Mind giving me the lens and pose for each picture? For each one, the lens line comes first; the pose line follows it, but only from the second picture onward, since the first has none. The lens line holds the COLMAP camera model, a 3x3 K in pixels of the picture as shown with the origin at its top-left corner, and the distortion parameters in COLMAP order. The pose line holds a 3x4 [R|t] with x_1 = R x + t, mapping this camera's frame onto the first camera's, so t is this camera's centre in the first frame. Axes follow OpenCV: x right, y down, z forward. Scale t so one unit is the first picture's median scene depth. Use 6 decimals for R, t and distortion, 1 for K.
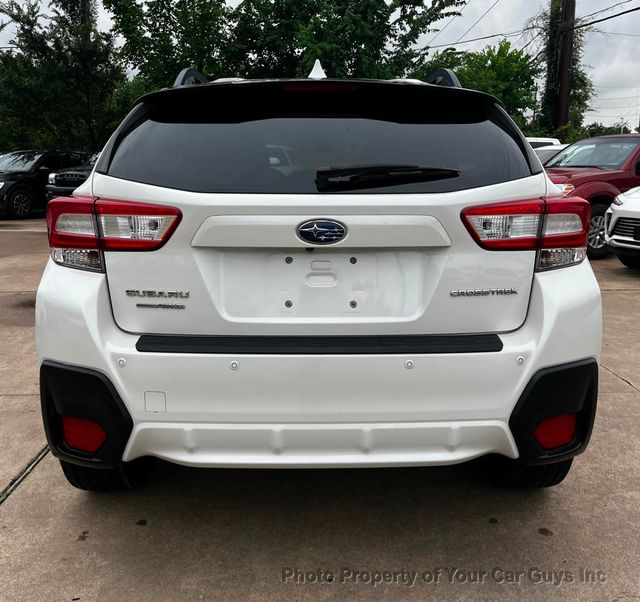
lens RADIAL K [[662.7, 0, 322.0], [0, 662.7, 263.3], [0, 0, 1]] dist [0.031659, 0.000000]
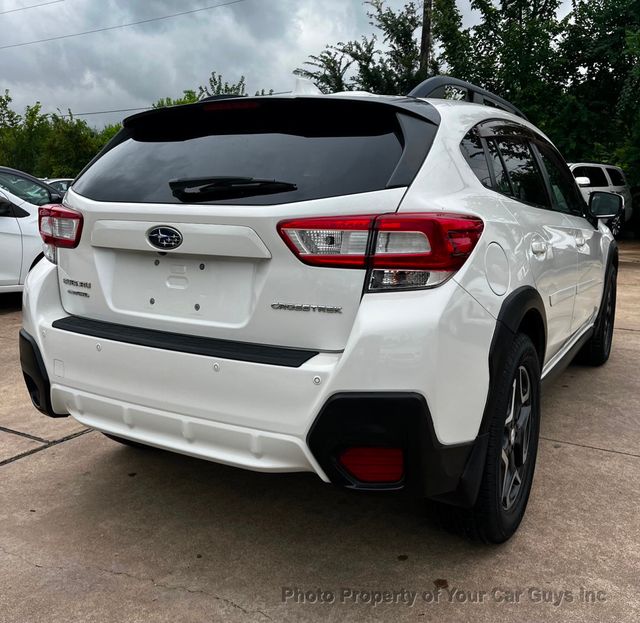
lens RADIAL K [[647.6, 0, 319.3], [0, 647.6, 302.3], [0, 0, 1]] dist [0.035826, 0.000000]
pose [[0.859317, 0.092146, -0.503074, 0.180916], [-0.078517, 0.995744, 0.048269, -0.002962], [0.505380, -0.001978, 0.862895, 0.044521]]
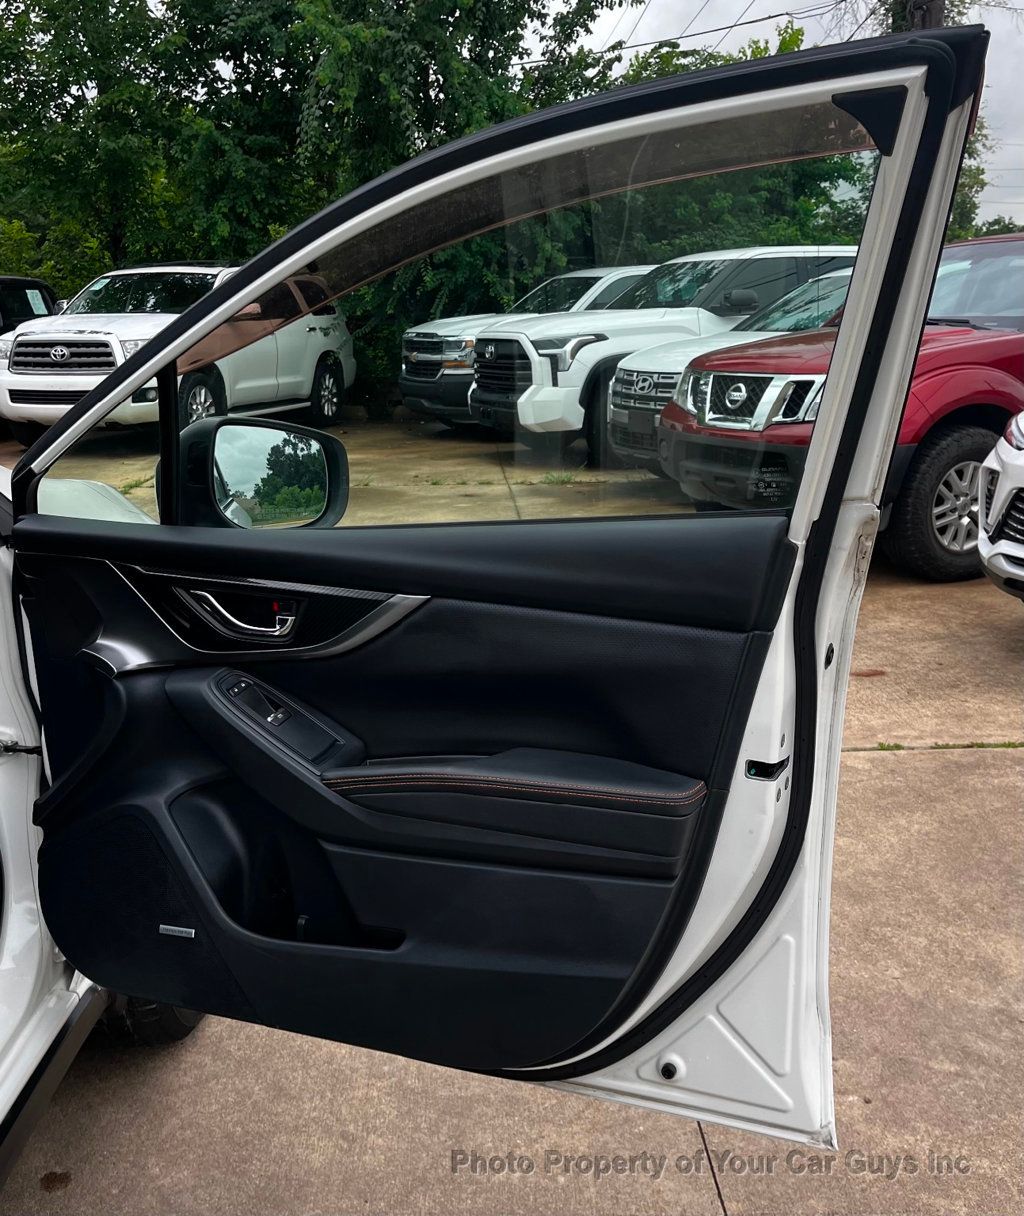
lens RADIAL K [[1200.0, 0, 502.7], [0, 1200.0, 597.8], [0, 0, 1]] dist [0.035359, 0.000000]
pose [[0.999877, -0.015428, 0.002718, 0.190298], [0.015117, 0.995741, 0.090946, -0.073052], [-0.004109, -0.090894, 0.995852, 0.407659]]
